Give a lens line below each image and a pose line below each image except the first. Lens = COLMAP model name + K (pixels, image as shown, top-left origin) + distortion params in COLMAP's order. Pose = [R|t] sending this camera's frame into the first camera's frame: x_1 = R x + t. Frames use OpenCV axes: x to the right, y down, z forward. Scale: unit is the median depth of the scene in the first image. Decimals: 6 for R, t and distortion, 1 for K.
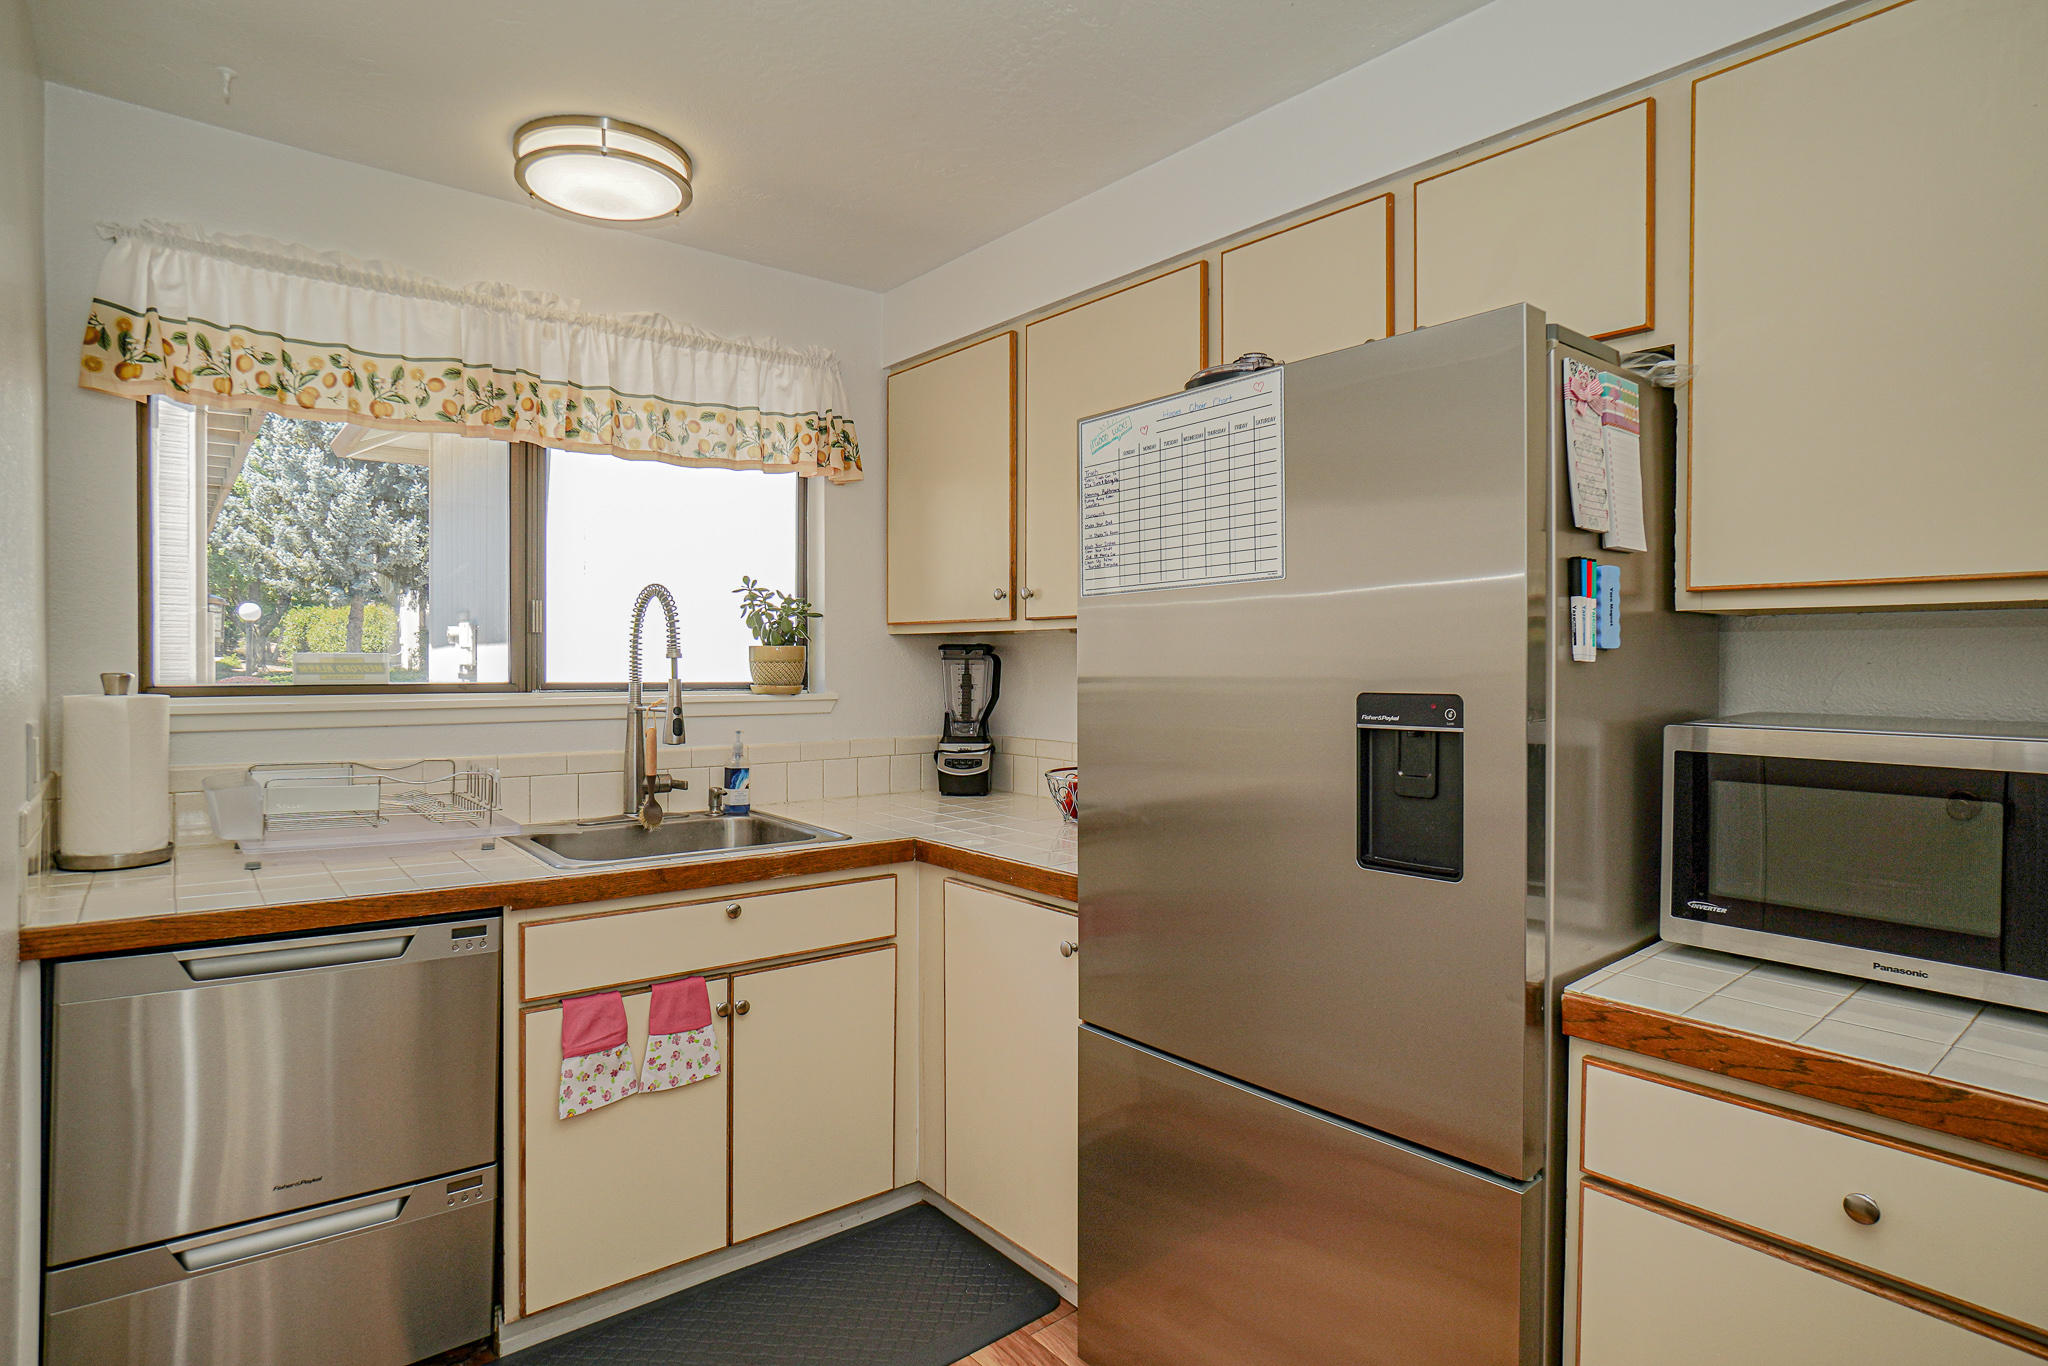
lens RADIAL K [[1092.4, 0, 1021.2], [0, 1092.4, 681.5], [0, 0, 1]] dist [-0.017305, 0.000168]
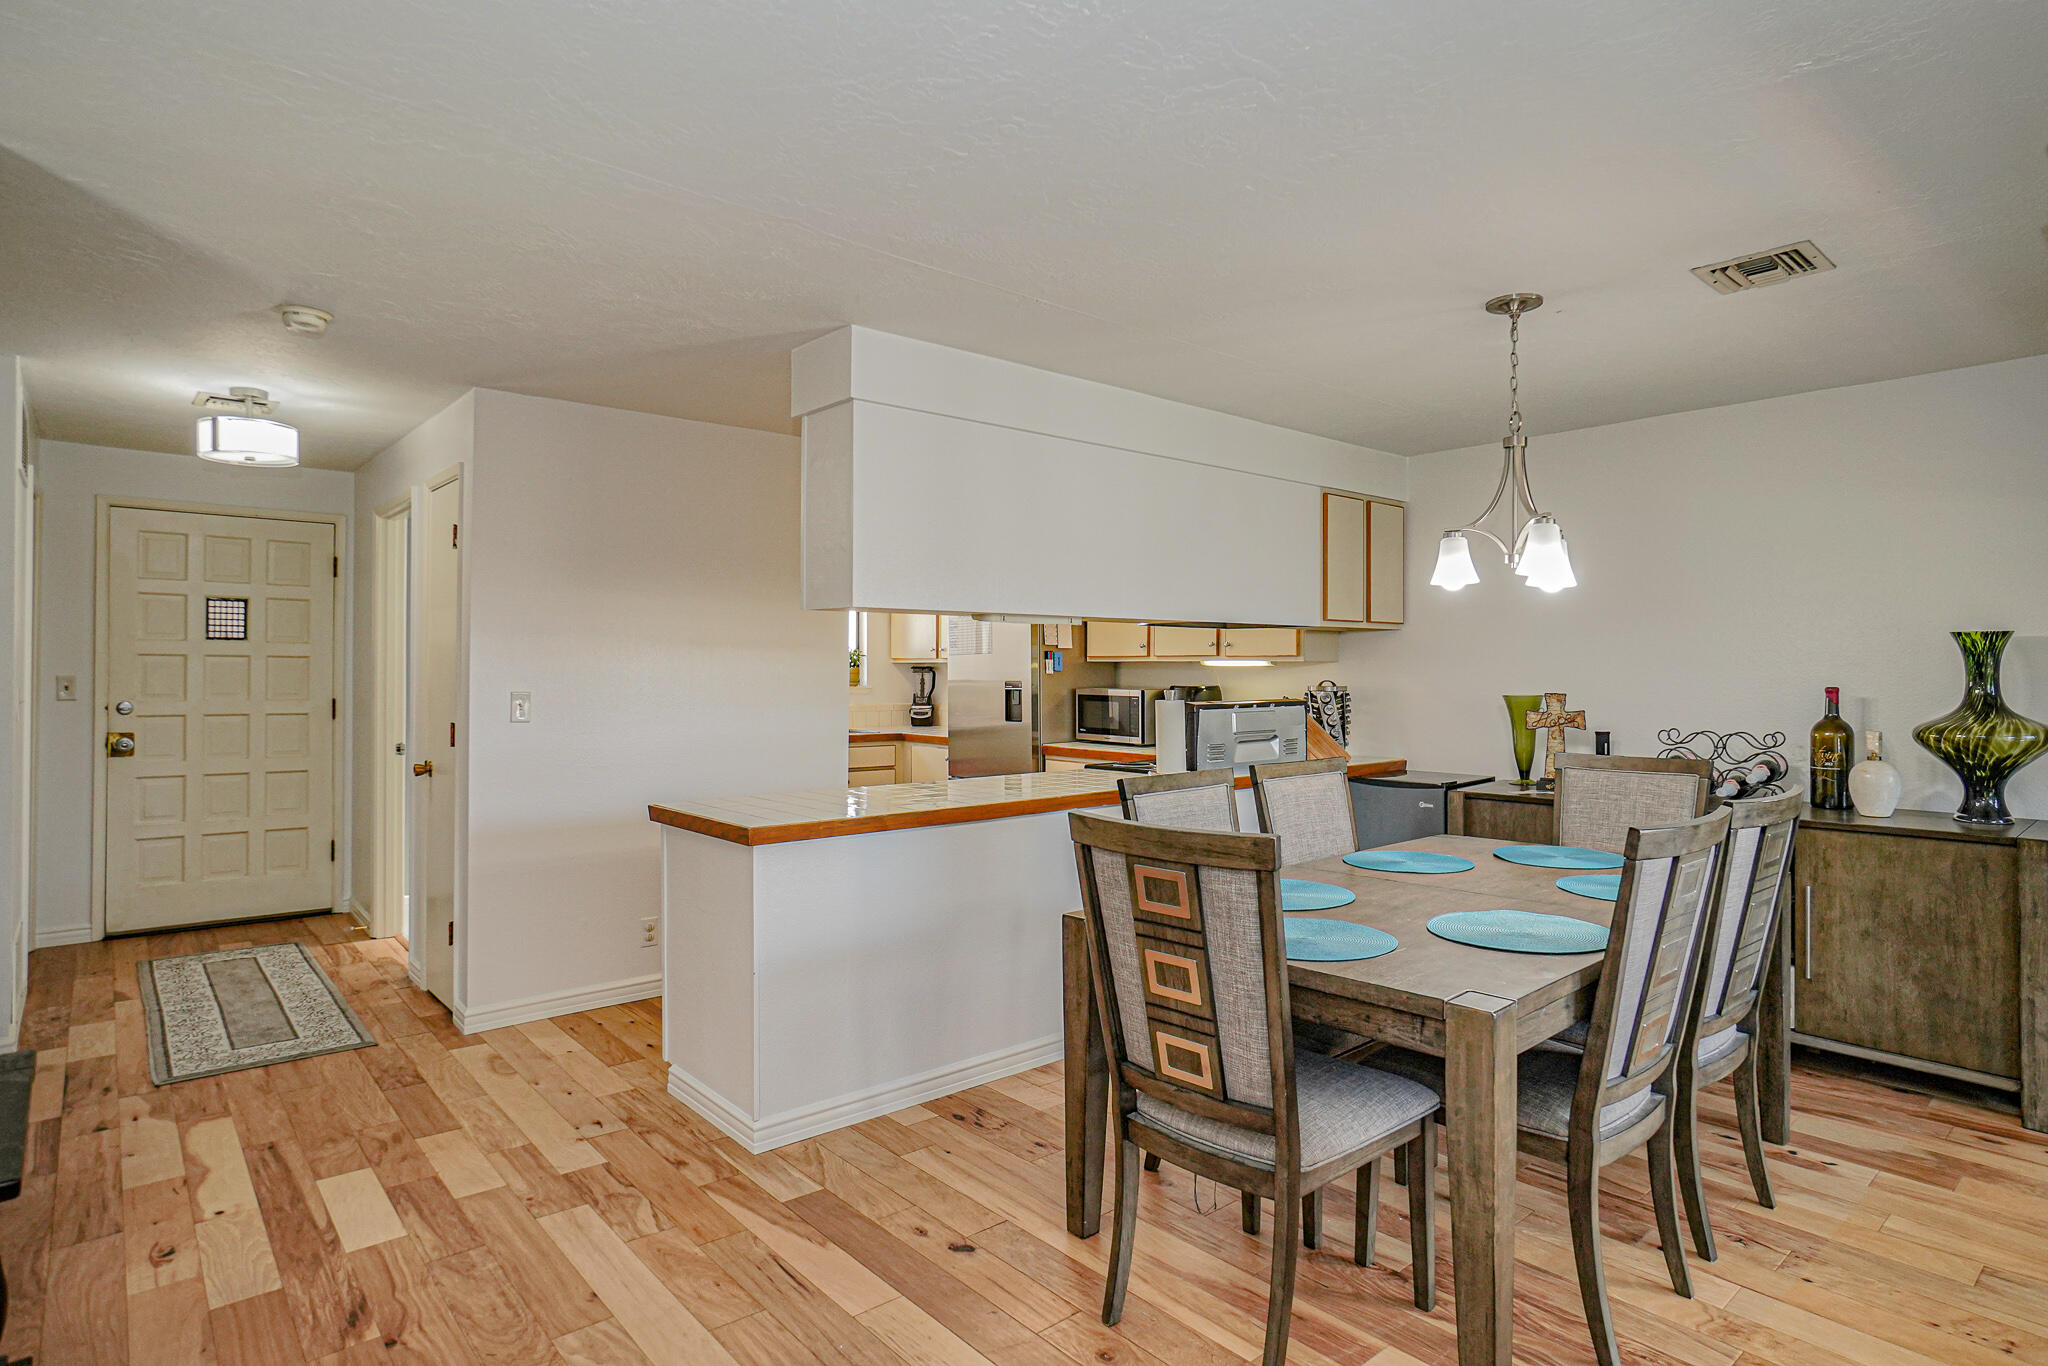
lens RADIAL K [[1092.4, 0, 1029.5], [0, 1092.4, 680.8], [0, 0, 1]] dist [-0.017305, 0.000168]
pose [[0.999911, -0.005349, 0.012204, 0.170332], [0.005447, 0.999953, -0.008034, 0.020555], [-0.012160, 0.008100, 0.999893, -1.560590]]
